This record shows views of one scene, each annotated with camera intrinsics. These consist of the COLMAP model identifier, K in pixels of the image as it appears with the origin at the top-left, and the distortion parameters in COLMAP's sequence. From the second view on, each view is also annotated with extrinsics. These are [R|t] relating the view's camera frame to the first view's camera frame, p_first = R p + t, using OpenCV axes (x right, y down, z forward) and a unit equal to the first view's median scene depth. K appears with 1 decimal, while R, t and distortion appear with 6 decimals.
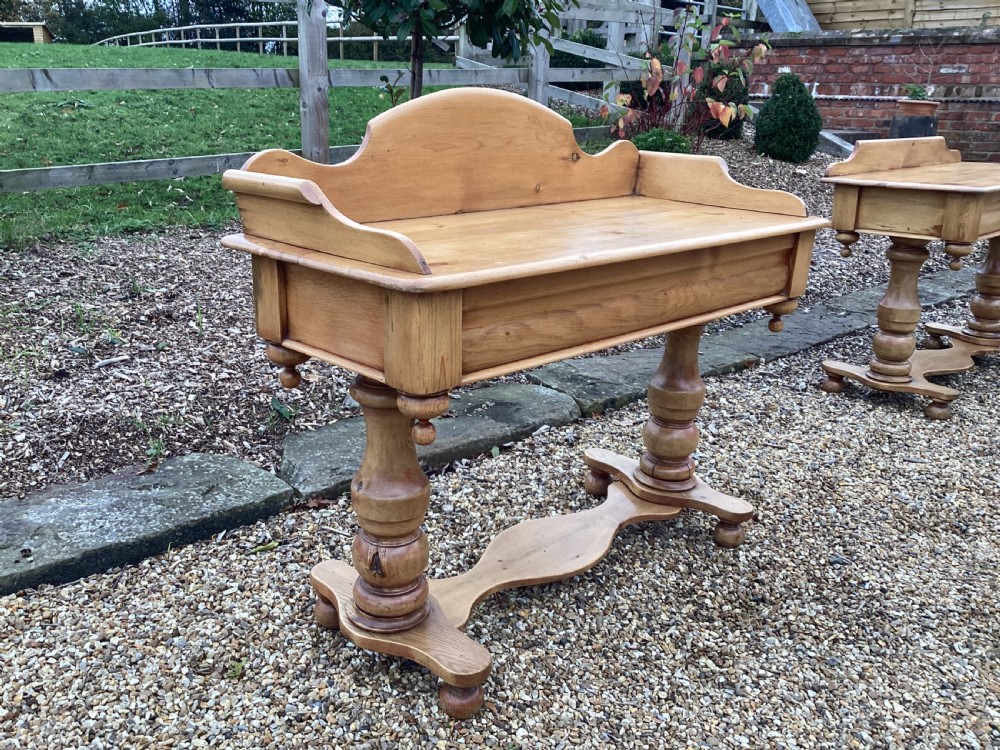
lens RADIAL K [[901.1, 0, 498.4], [0, 901.1, 374.6], [0, 0, 1]] dist [0.098885, -0.184870]
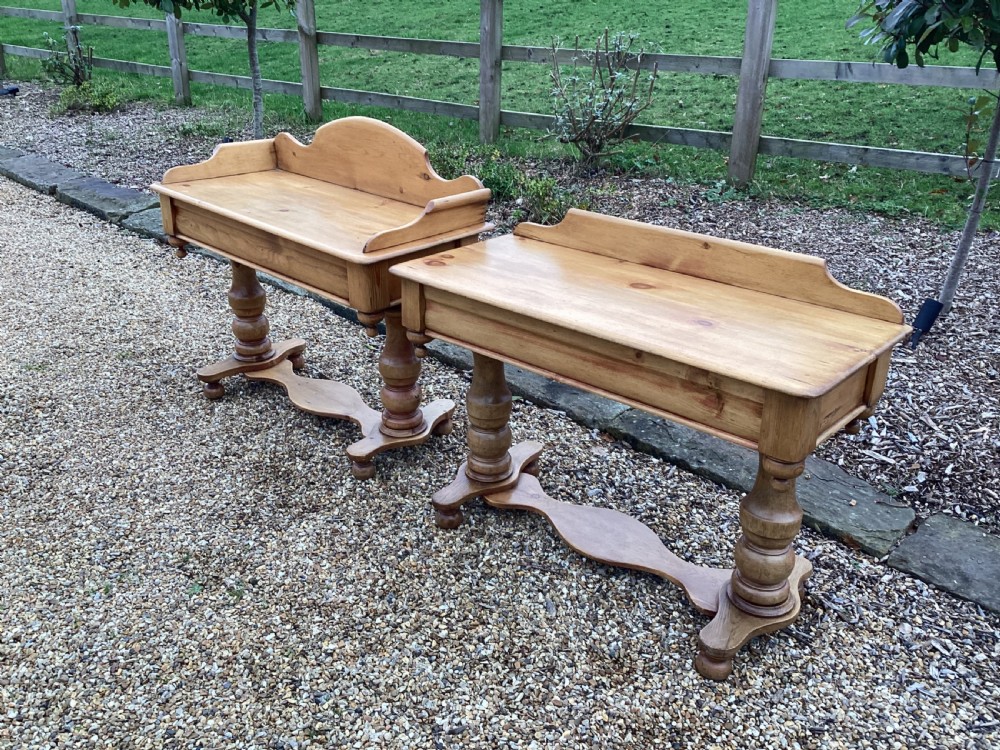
lens RADIAL K [[896.2, 0, 498.3], [0, 896.2, 377.6], [0, 0, 1]] dist [0.106752, -0.200660]
pose [[0.038529, 0.386803, -0.921357, 1.362489], [-0.318389, 0.878738, 0.355596, -0.455814], [0.947177, 0.279649, 0.157010, 0.898201]]
